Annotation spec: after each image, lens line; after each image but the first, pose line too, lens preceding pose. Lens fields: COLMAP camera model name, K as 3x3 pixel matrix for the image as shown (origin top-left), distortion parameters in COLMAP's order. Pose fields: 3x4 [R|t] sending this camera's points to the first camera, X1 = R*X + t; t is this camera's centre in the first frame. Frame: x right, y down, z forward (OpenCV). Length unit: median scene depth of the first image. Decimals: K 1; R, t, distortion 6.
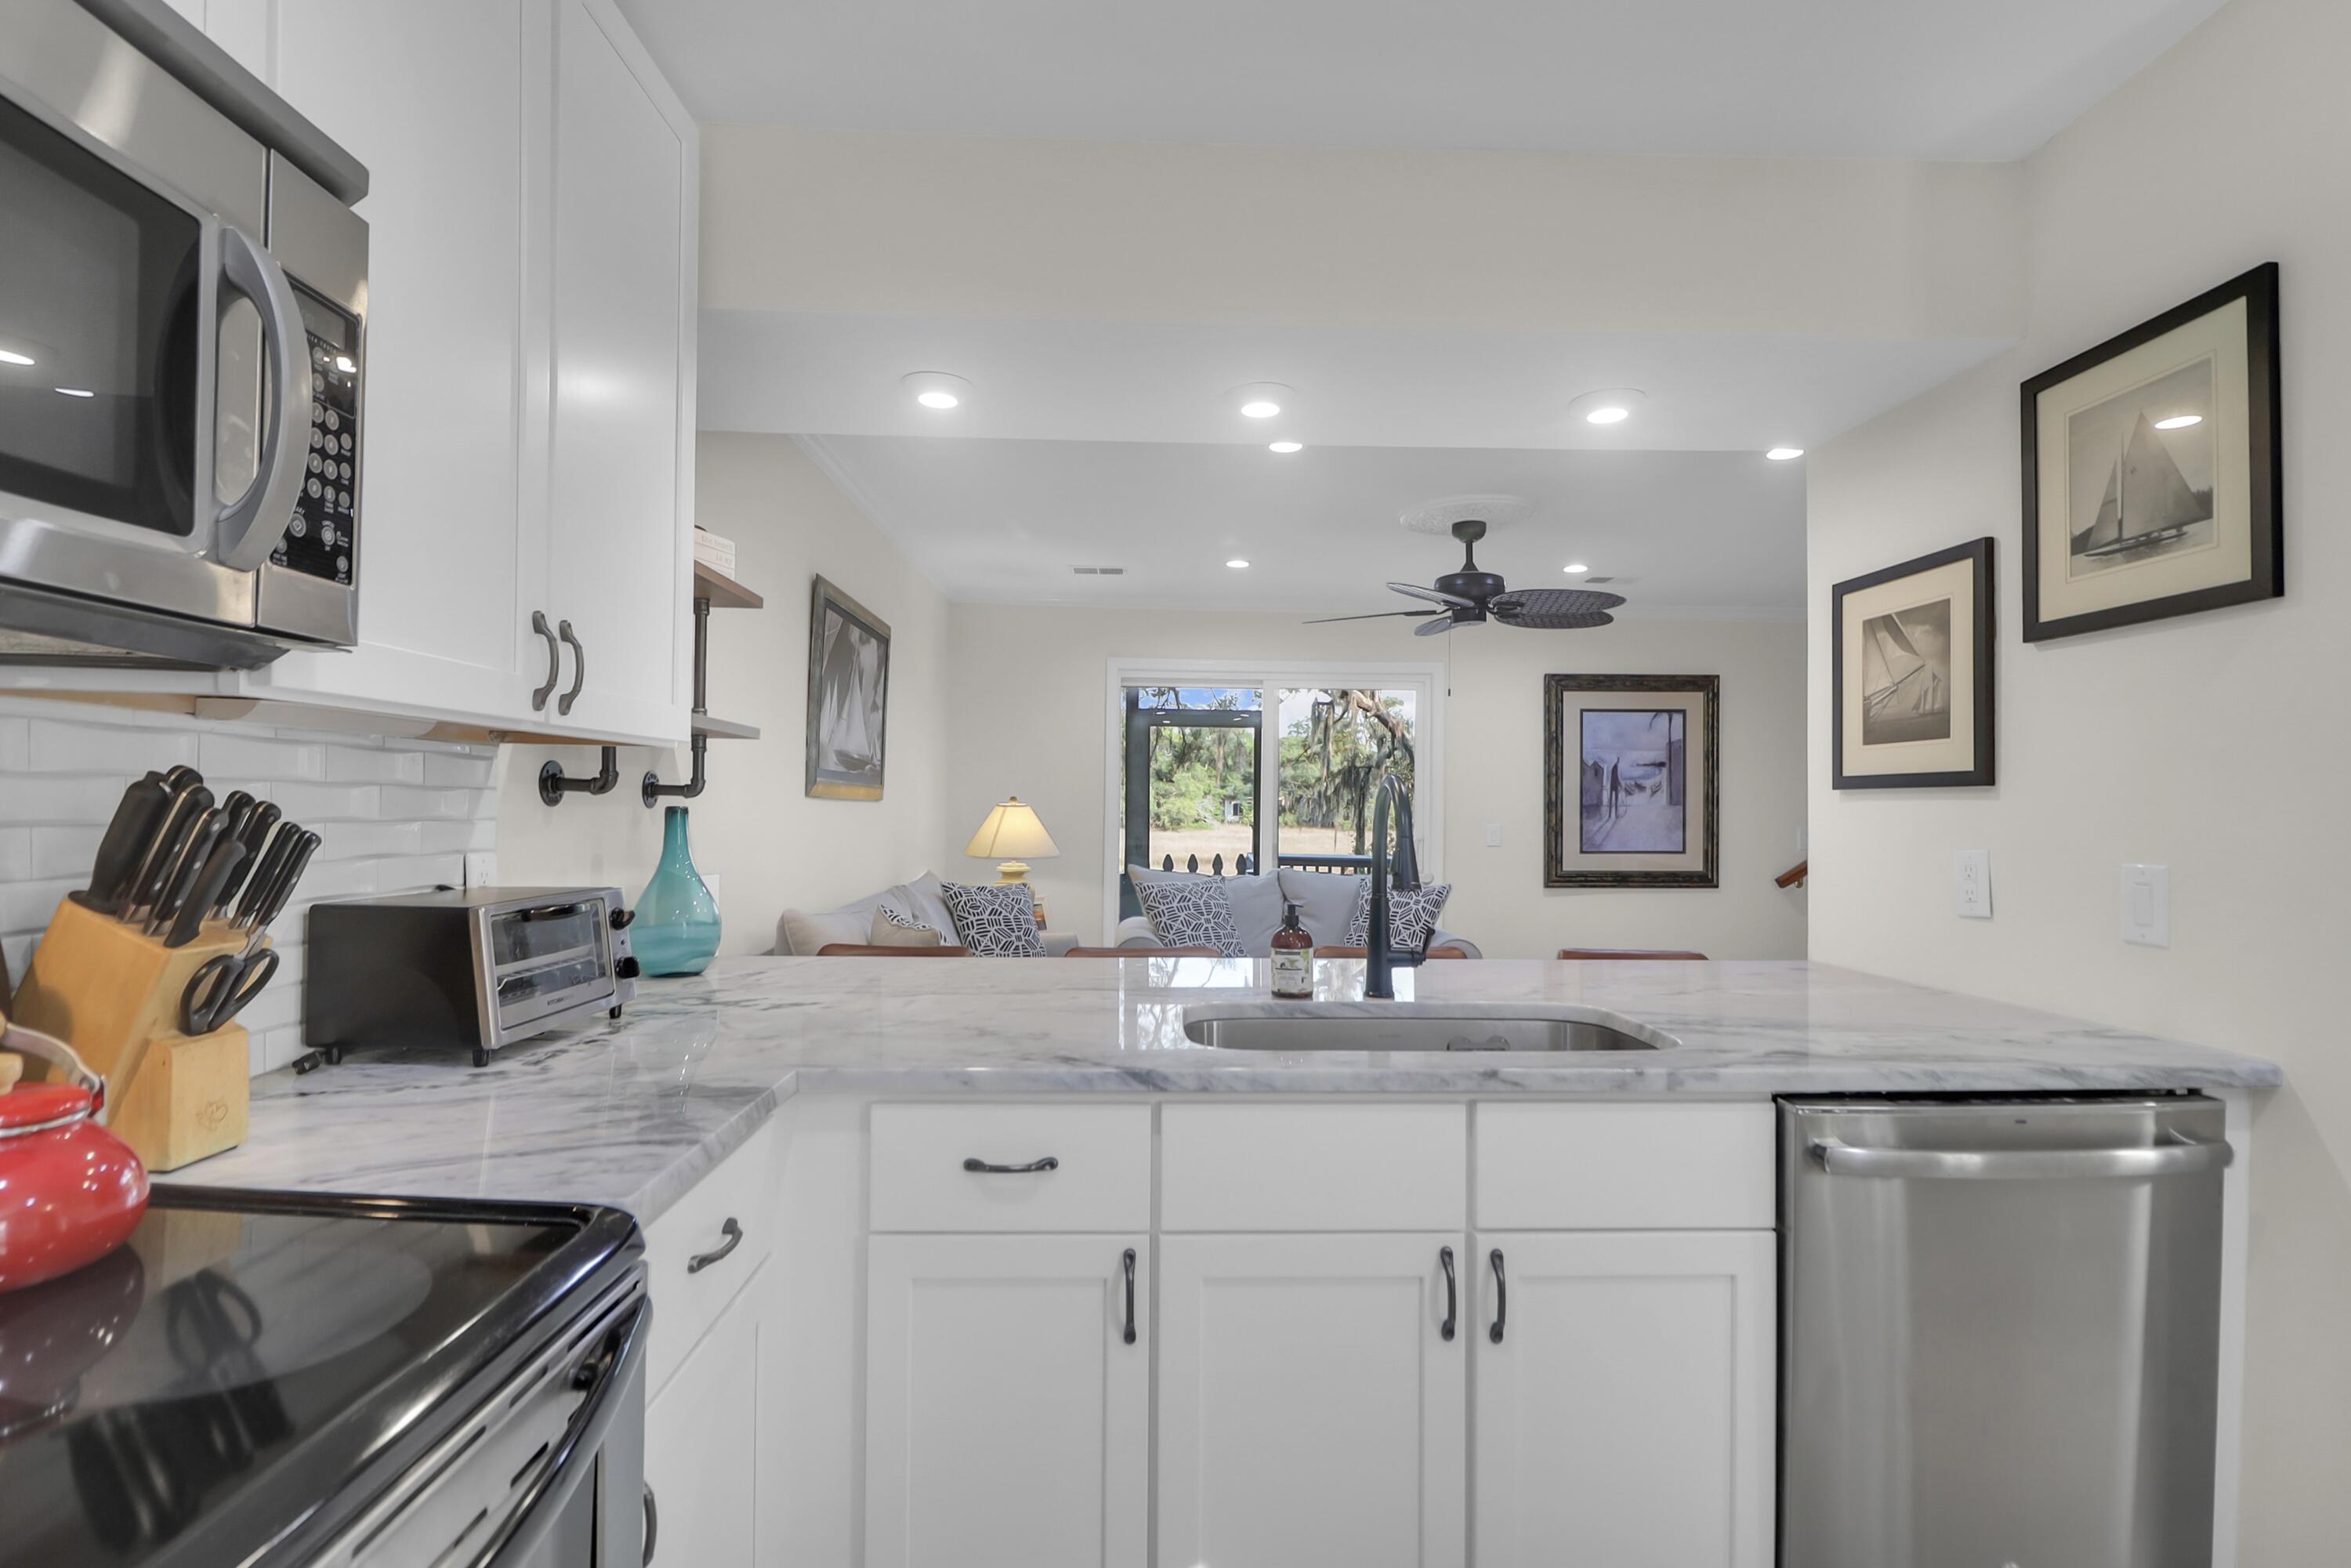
lens RADIAL K [[1106.8, 0, 1153.1], [0, 1106.8, 797.5], [0, 0, 1]] dist [-0.008073, -0.008550]
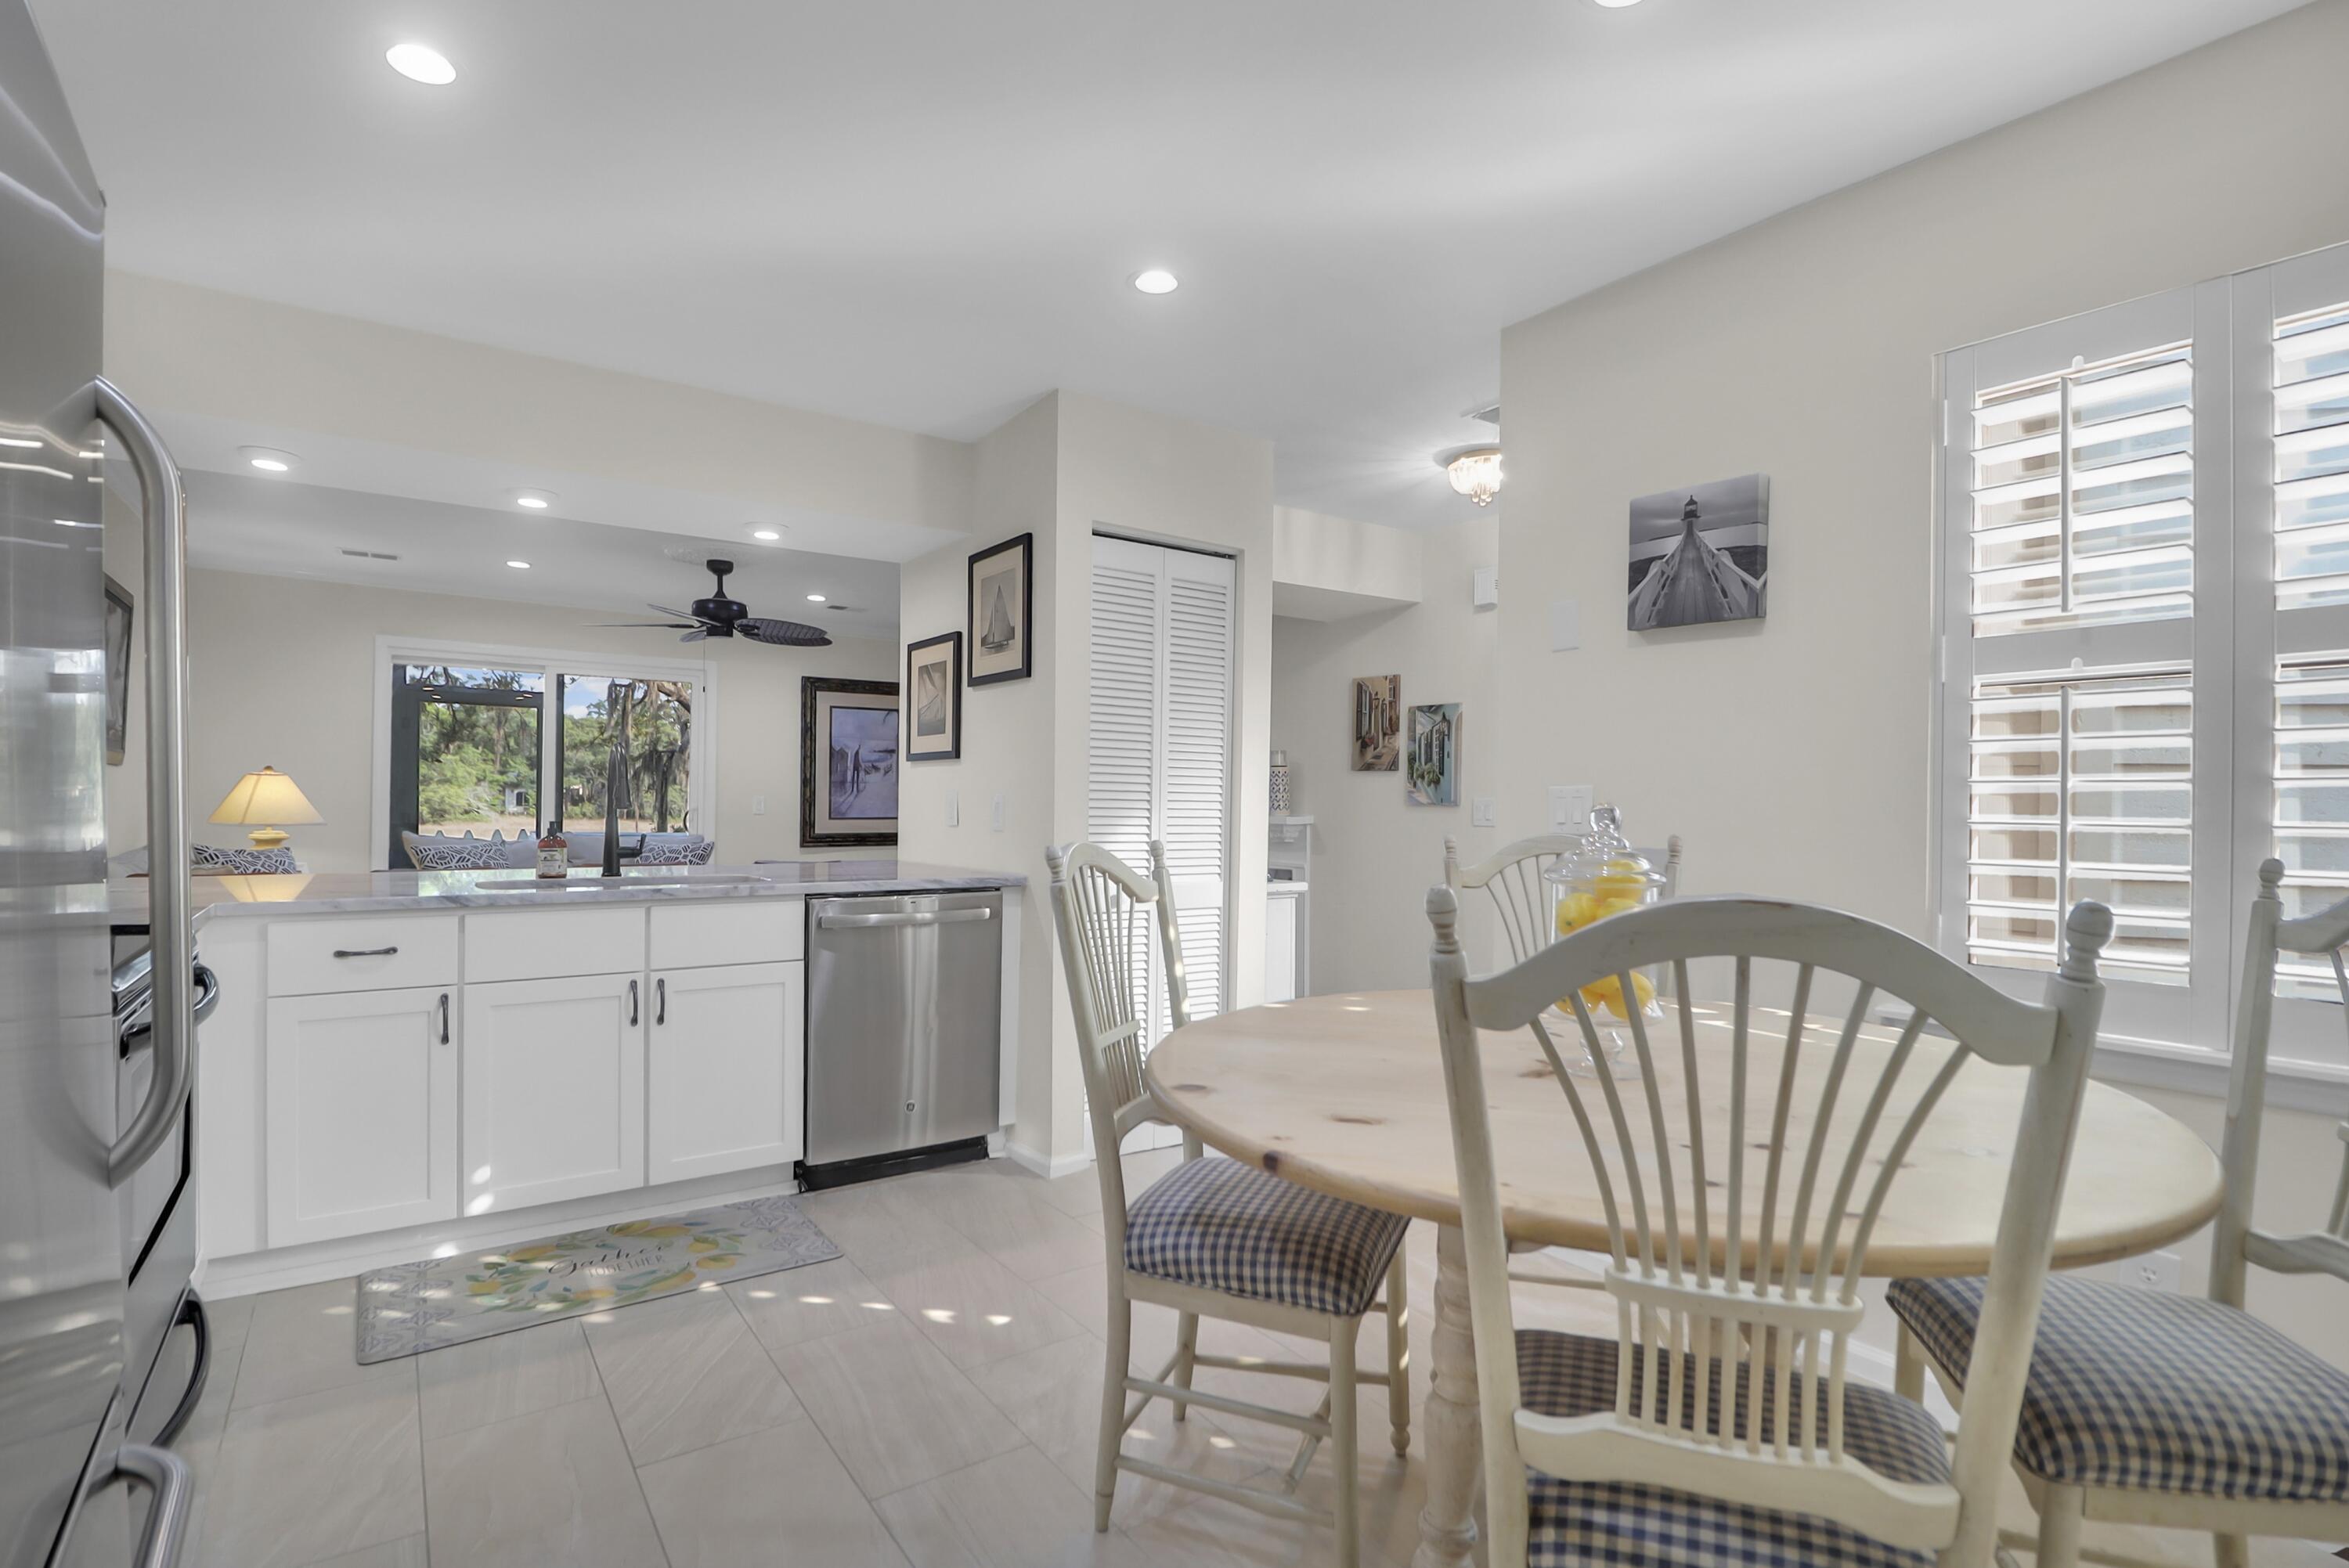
lens RADIAL K [[1105.8, 0, 1176.5], [0, 1105.8, 791.9], [0, 0, 1]] dist [-0.008073, -0.008550]
pose [[0.818285, 0.003853, 0.574800, -0.032527], [-0.006249, 0.999978, 0.002193, 0.025182], [-0.574779, -0.005386, 0.818291, -0.500676]]
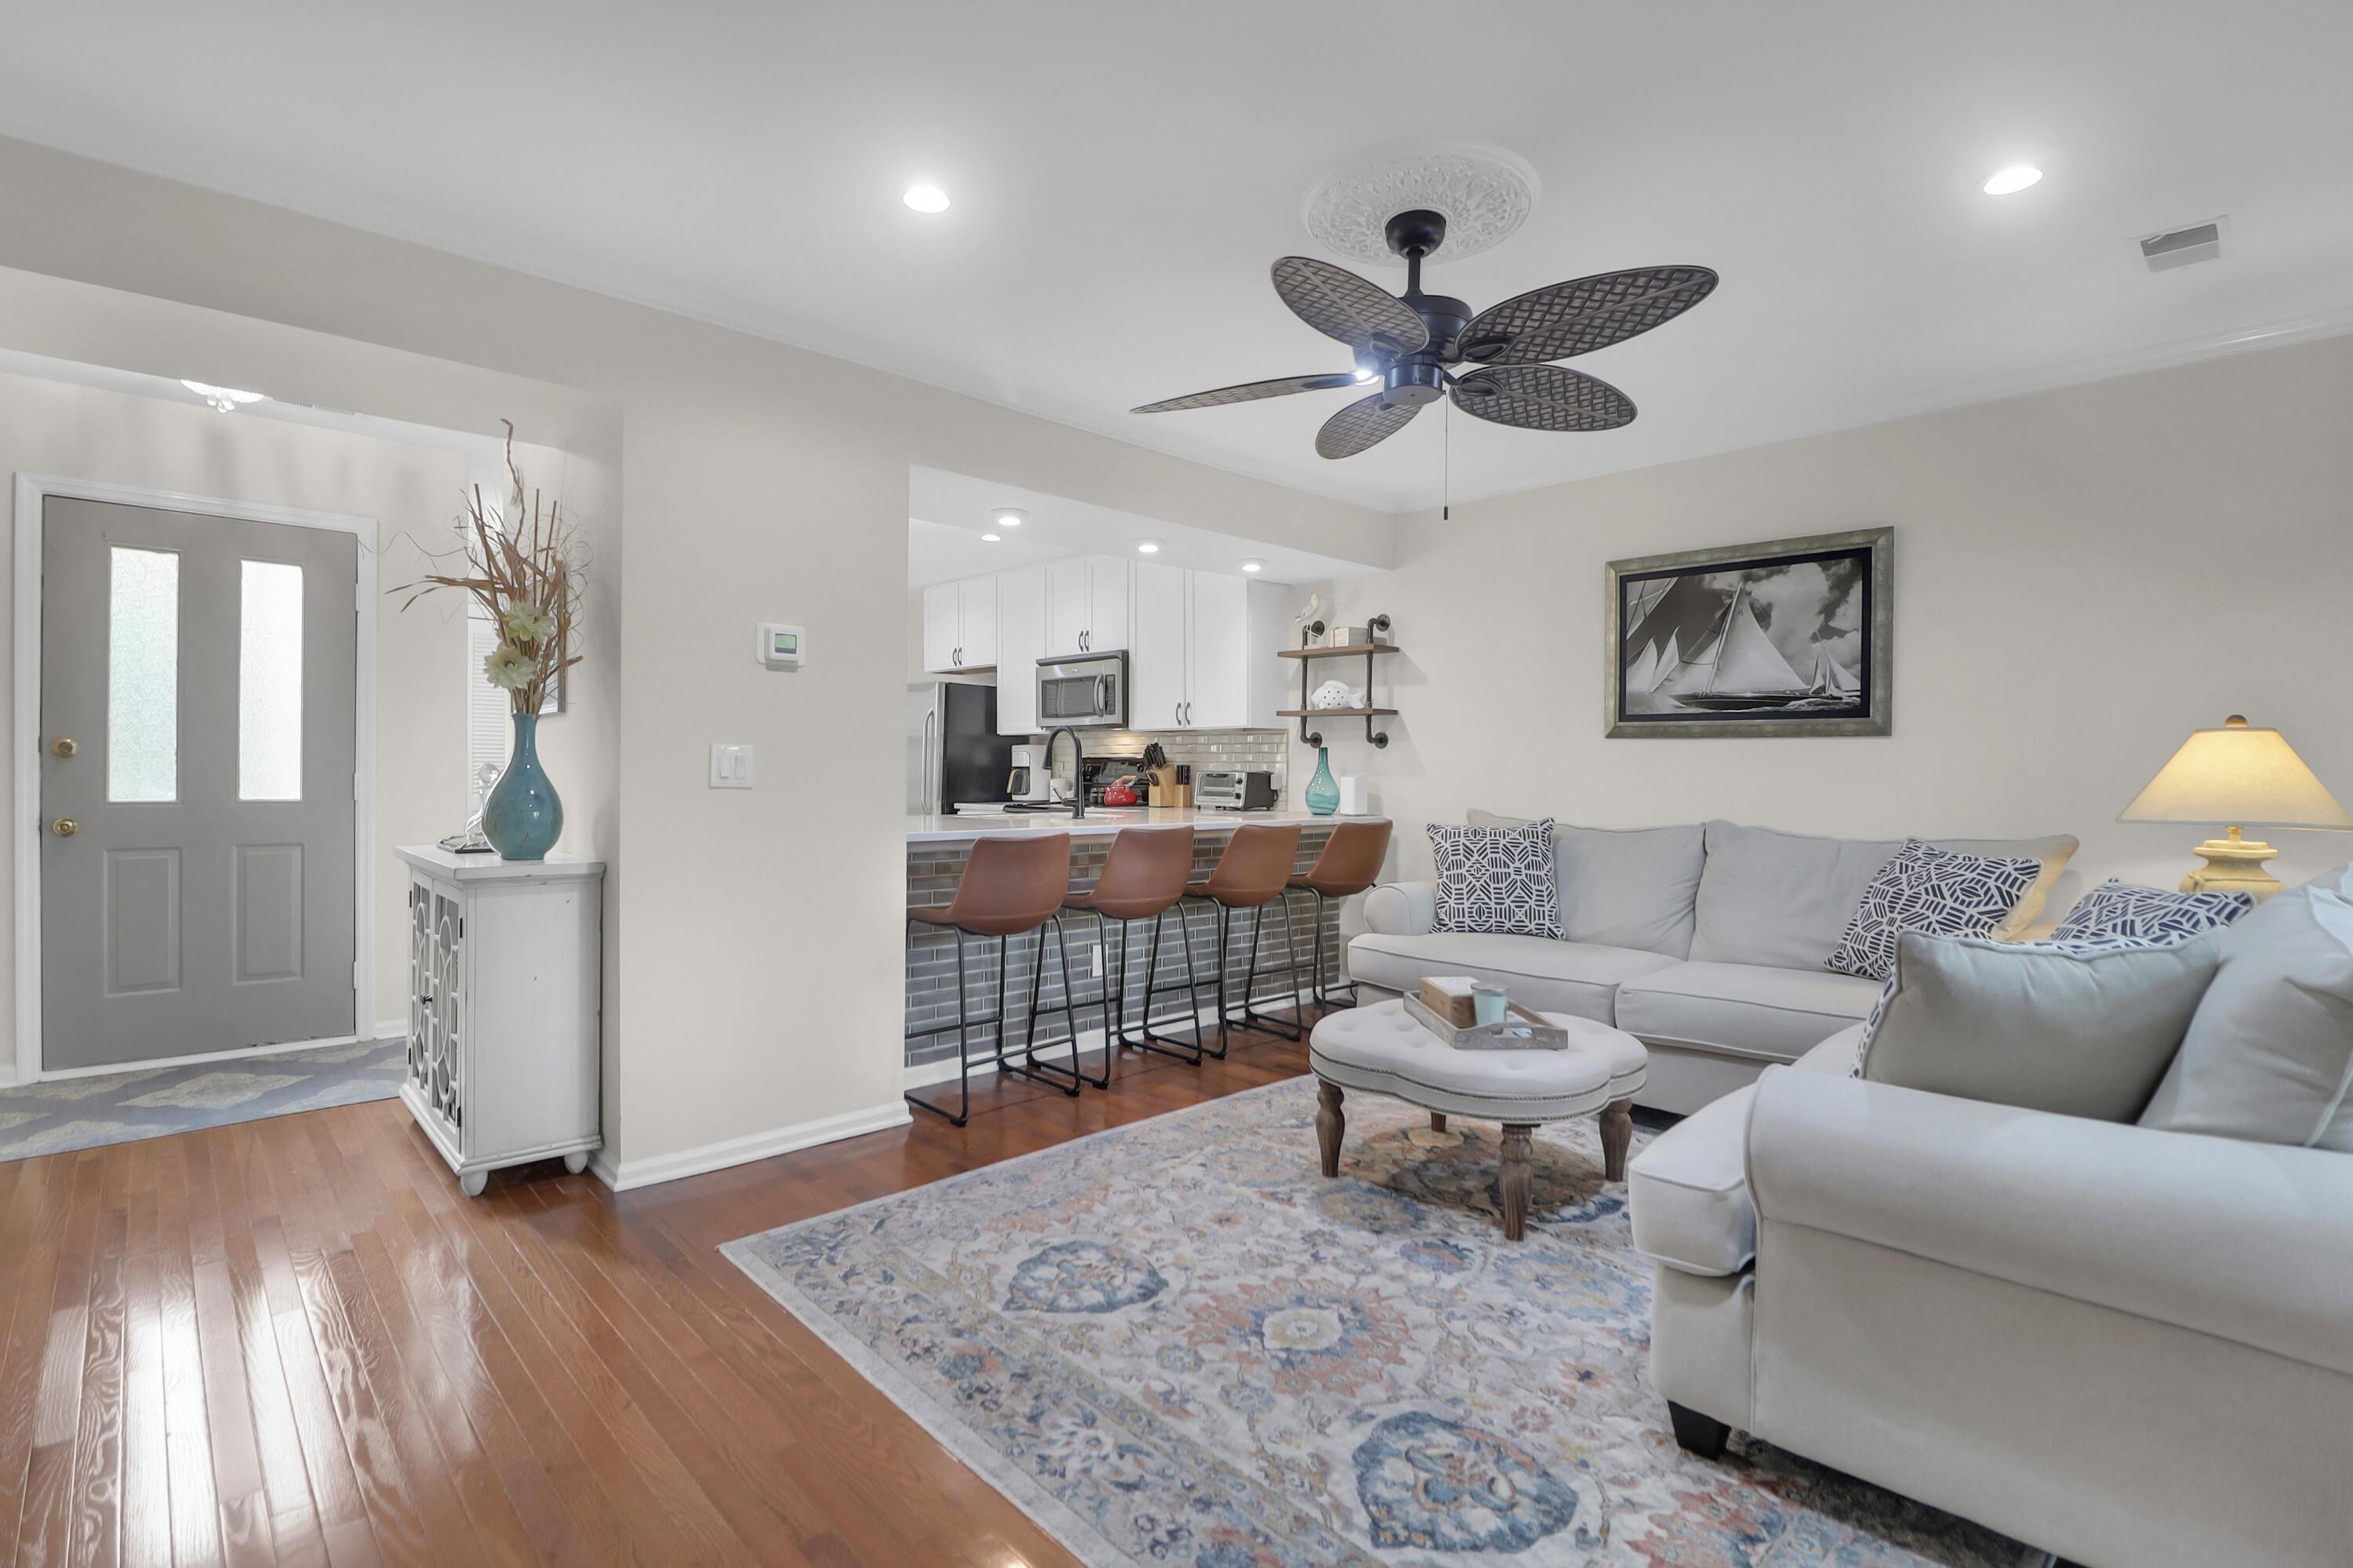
lens RADIAL K [[1107.9, 0, 1180.8], [0, 1107.9, 778.3], [0, 0, 1]] dist [-0.008073, -0.008550]
pose [[-0.741111, -0.010711, -0.671297, 0.901110], [-0.008866, 0.999942, -0.006166, 0.060504], [0.671324, 0.001382, -0.741163, 1.651091]]
